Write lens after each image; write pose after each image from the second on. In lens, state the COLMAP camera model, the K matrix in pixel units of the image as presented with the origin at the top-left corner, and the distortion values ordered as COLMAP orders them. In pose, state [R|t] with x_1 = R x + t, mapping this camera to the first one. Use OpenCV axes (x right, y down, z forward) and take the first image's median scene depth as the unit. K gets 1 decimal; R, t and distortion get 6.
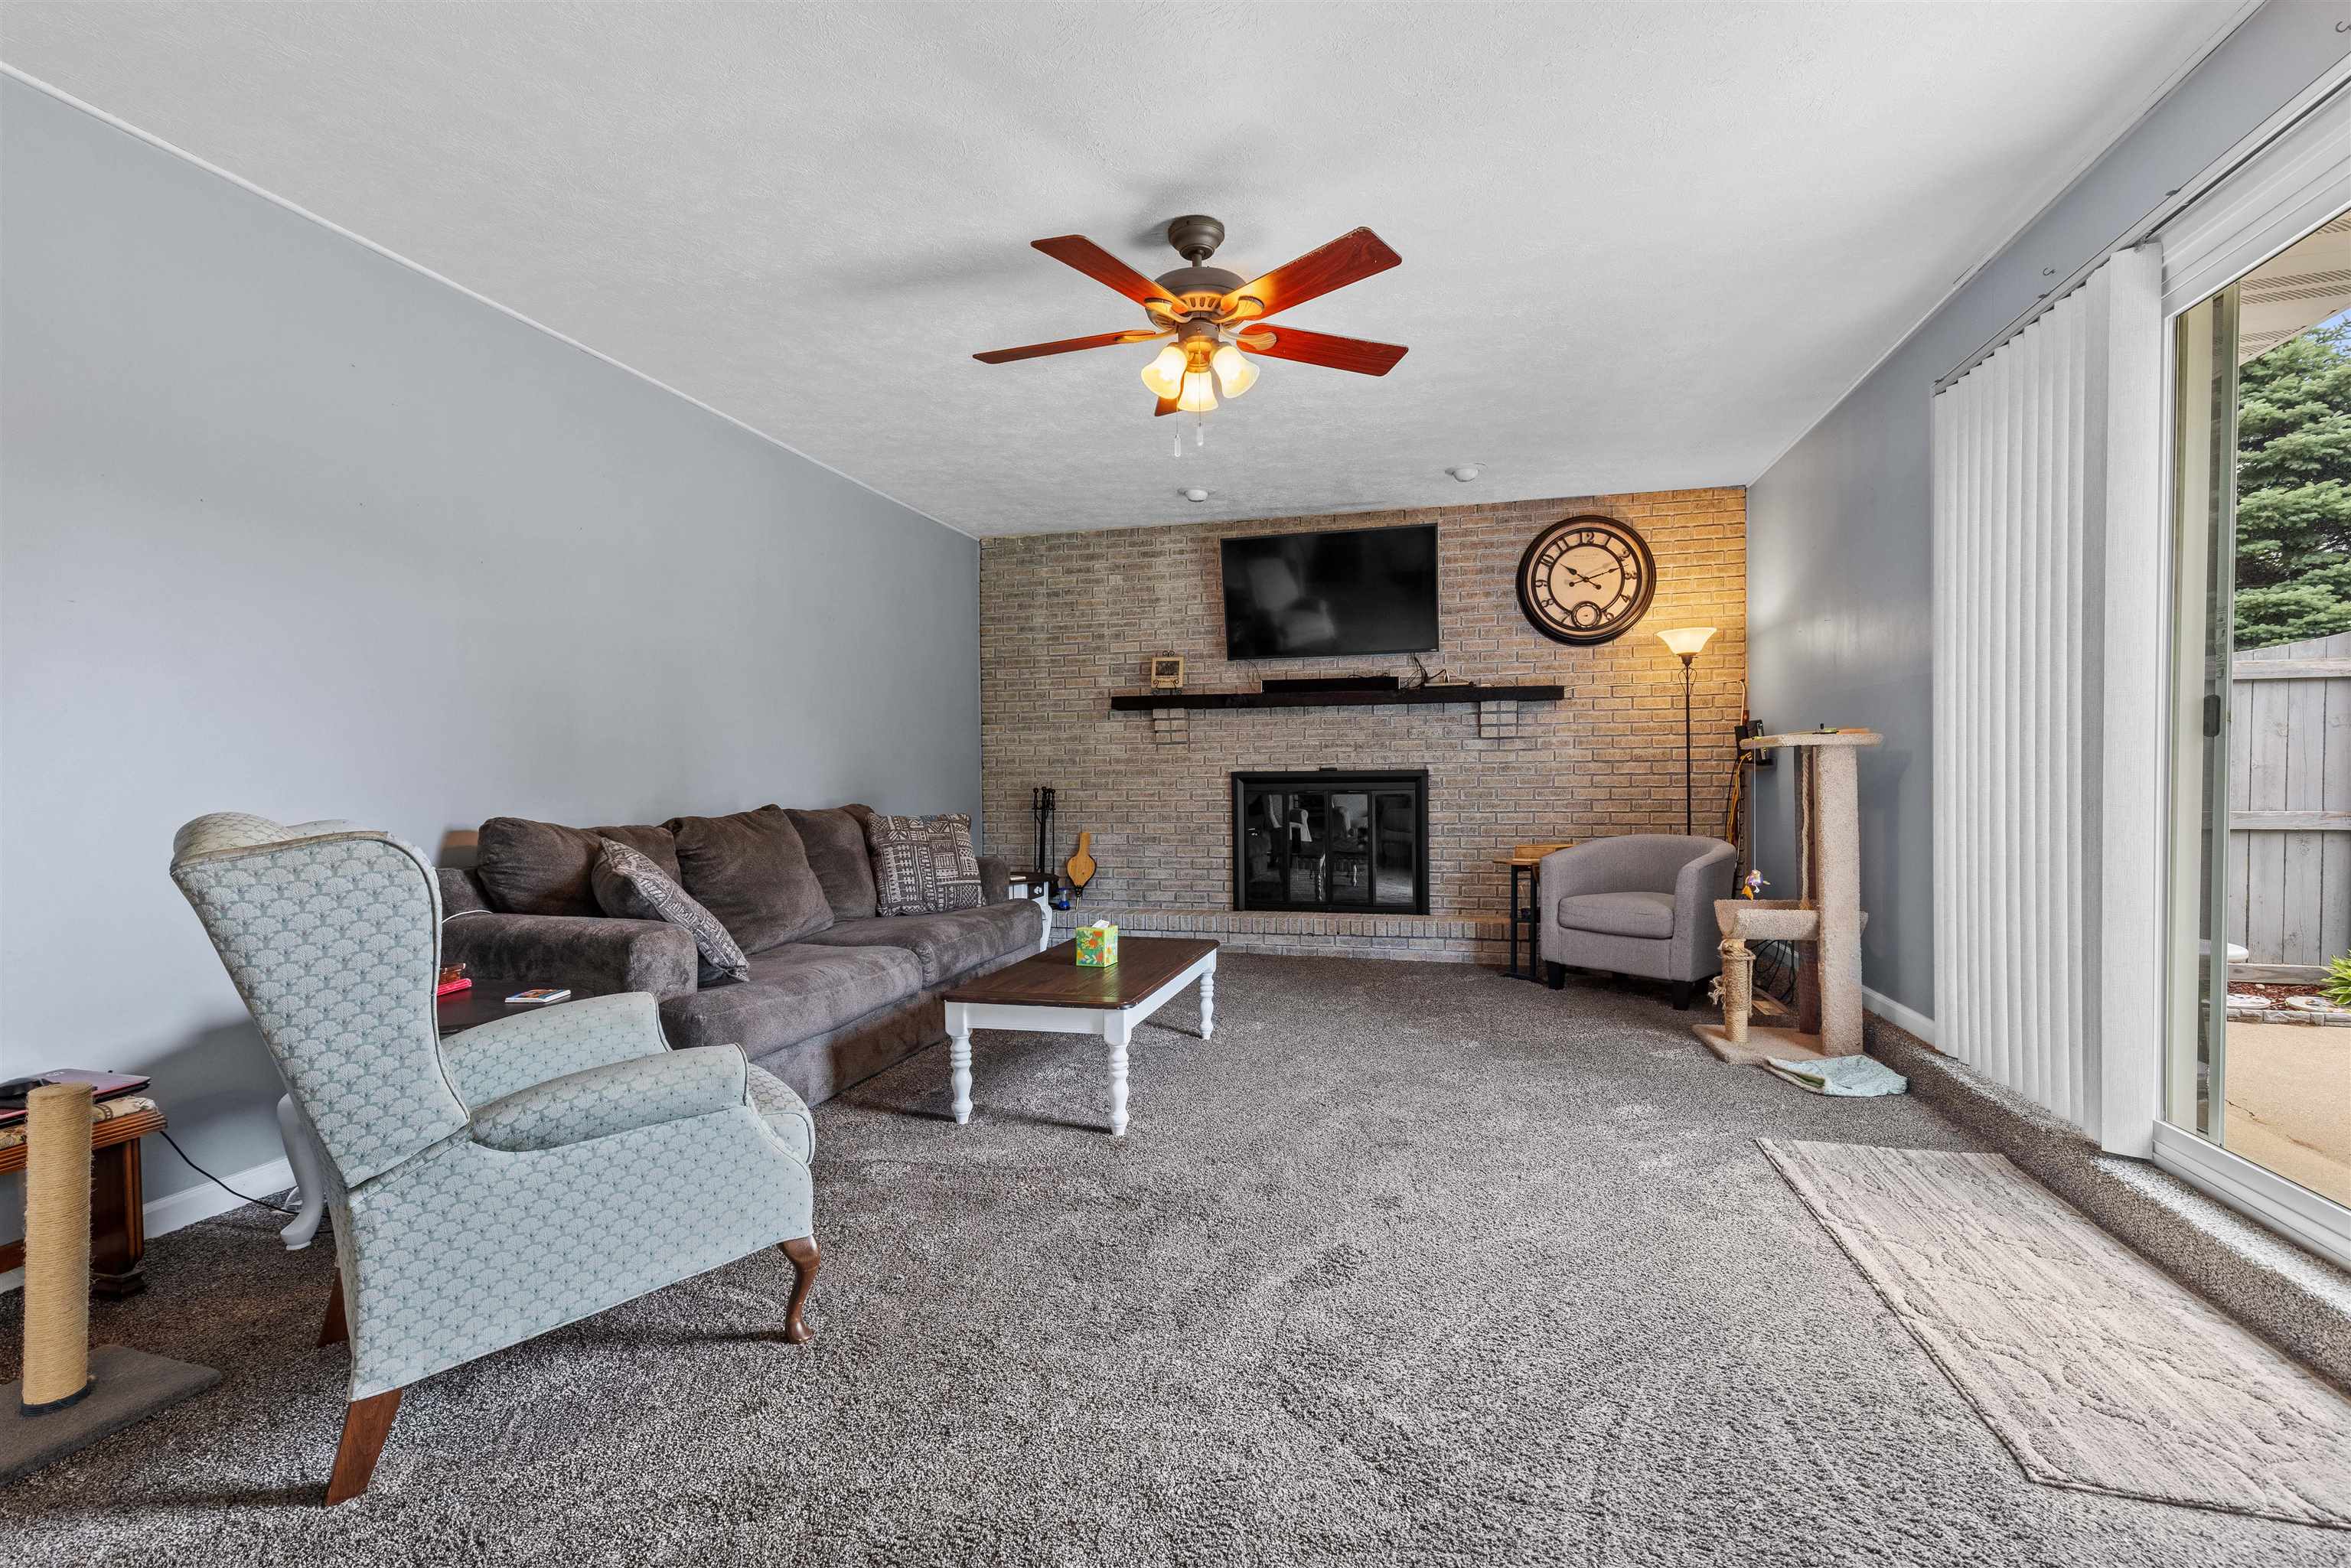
lens RADIAL K [[1089.5, 0, 1157.8], [0, 1089.5, 788.3], [0, 0, 1]] dist [0.011434, -0.001981]
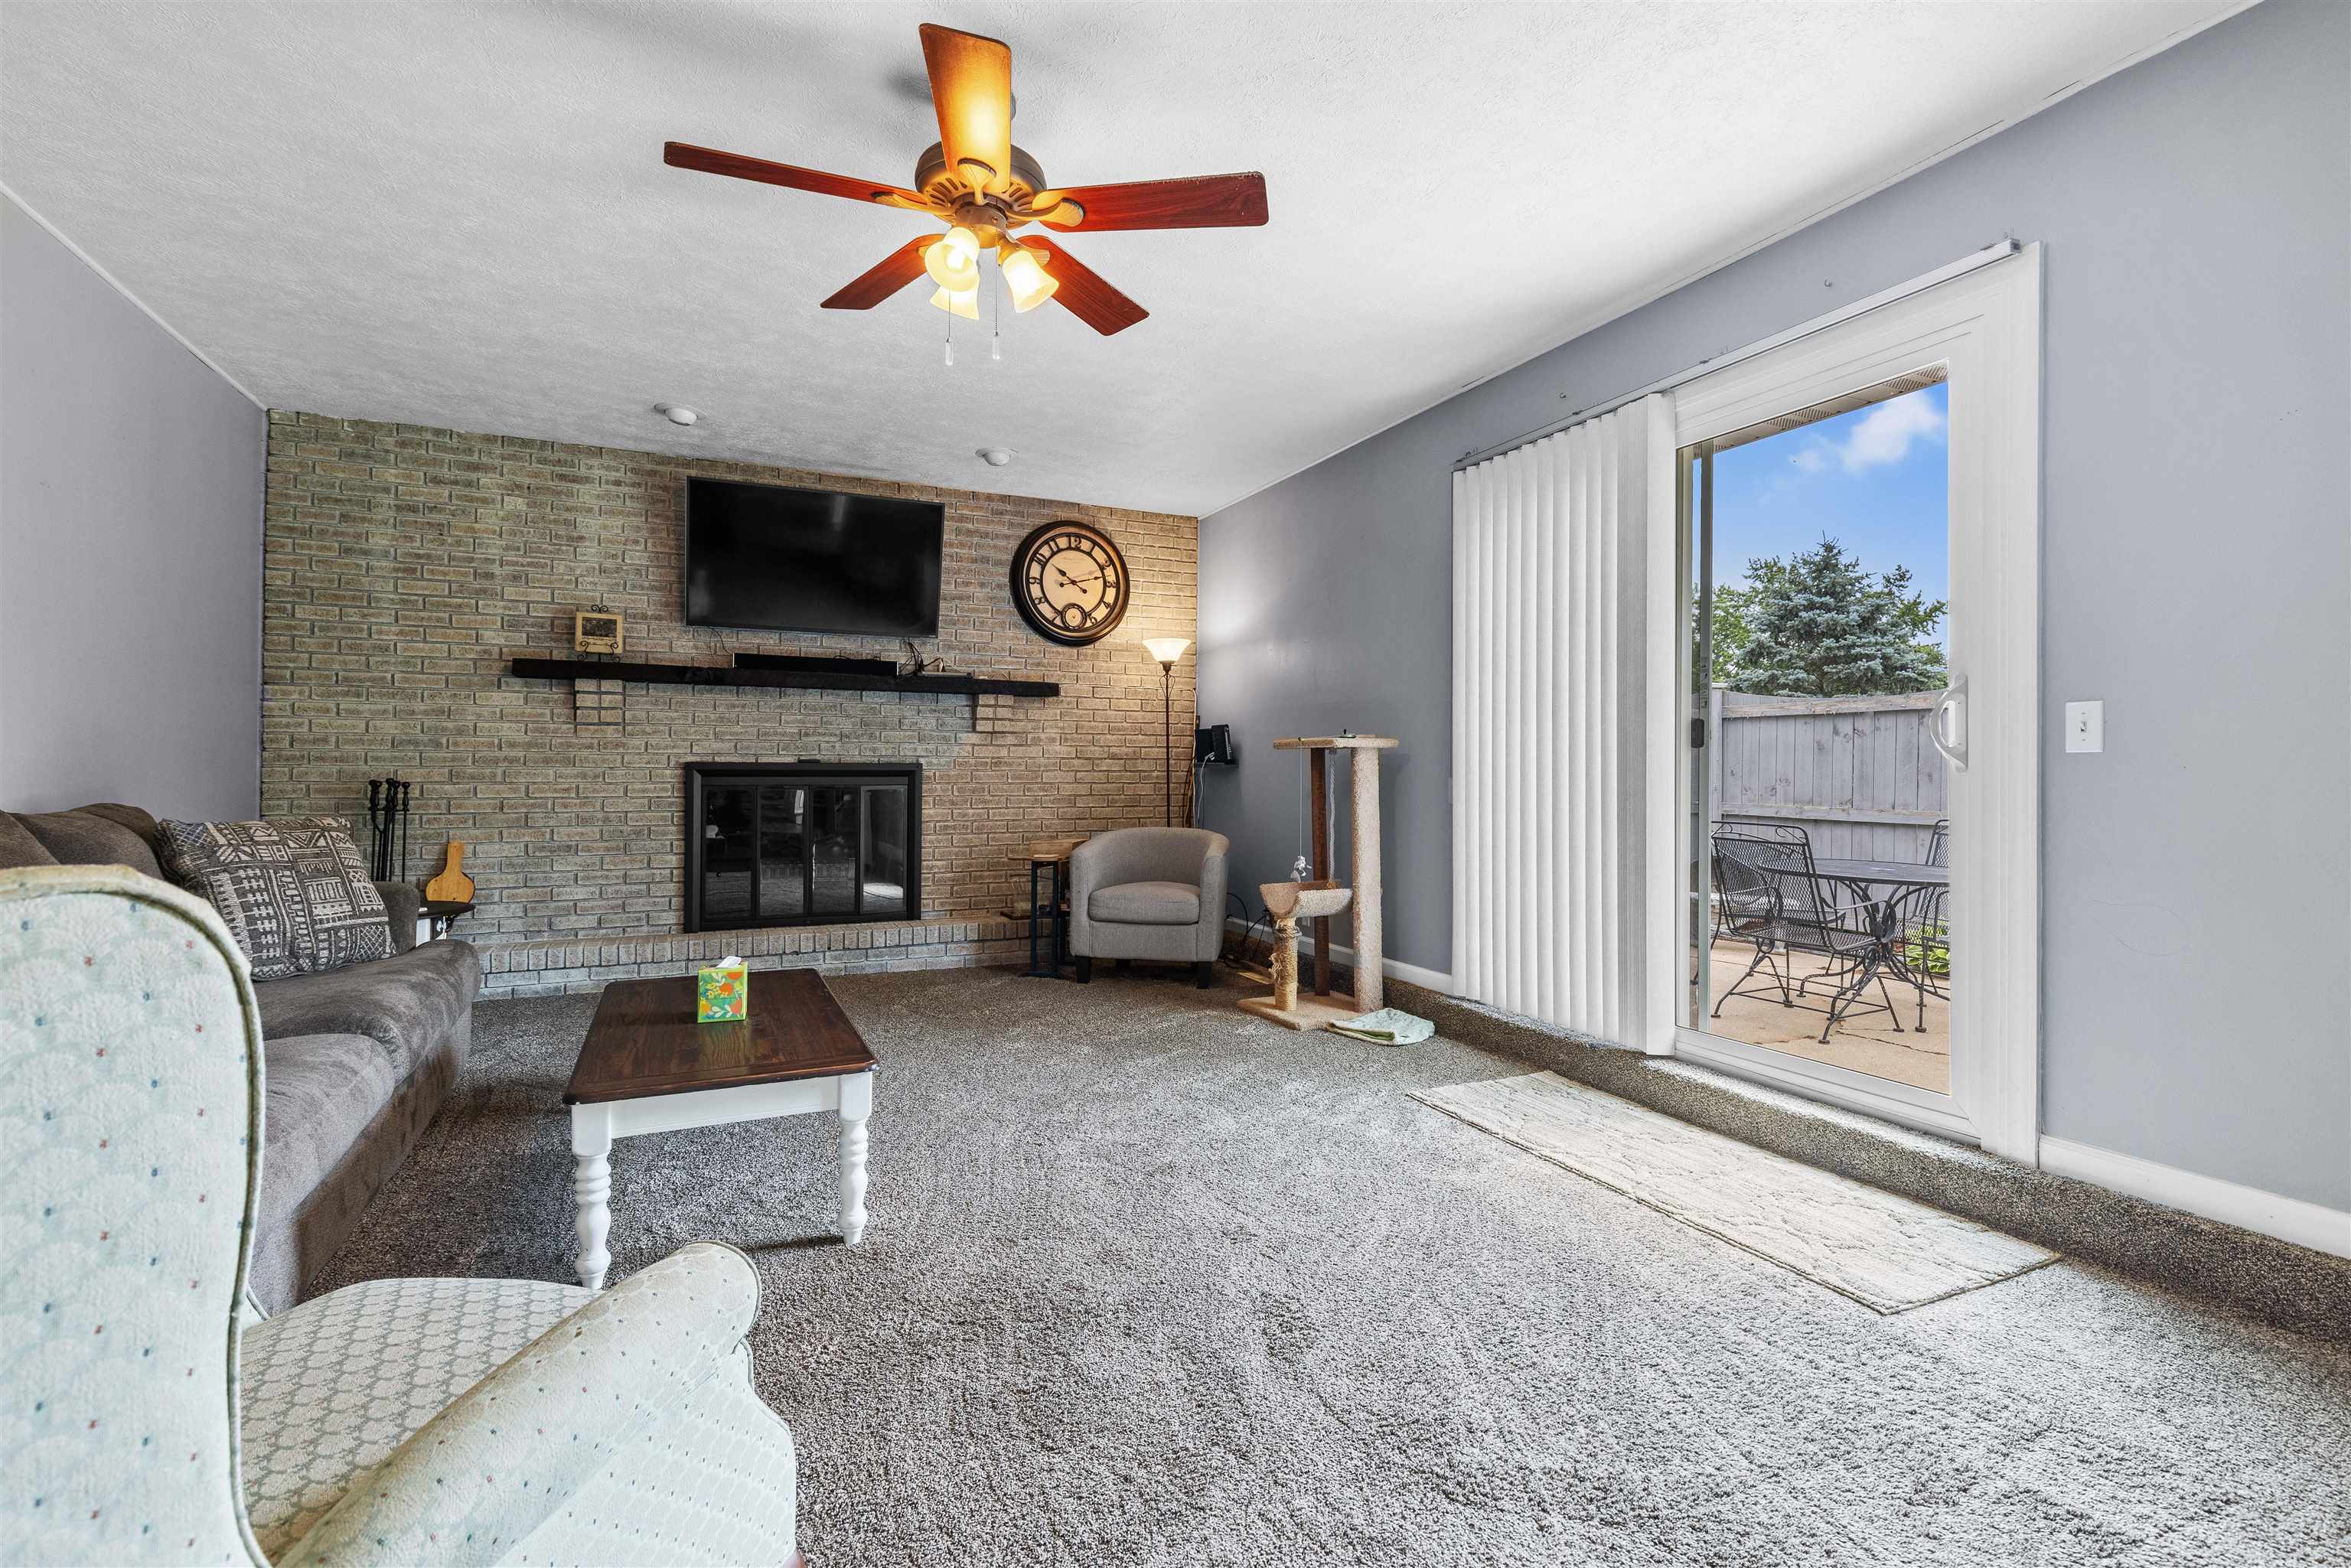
lens RADIAL K [[1089.5, 0, 1183.1], [0, 1089.5, 751.2], [0, 0, 1]] dist [0.011434, -0.001981]
pose [[0.762874, 0.025226, 0.646054, -0.221320], [-0.003820, 0.999397, -0.034512, 0.004573], [-0.646535, 0.023860, 0.762511, 0.171378]]
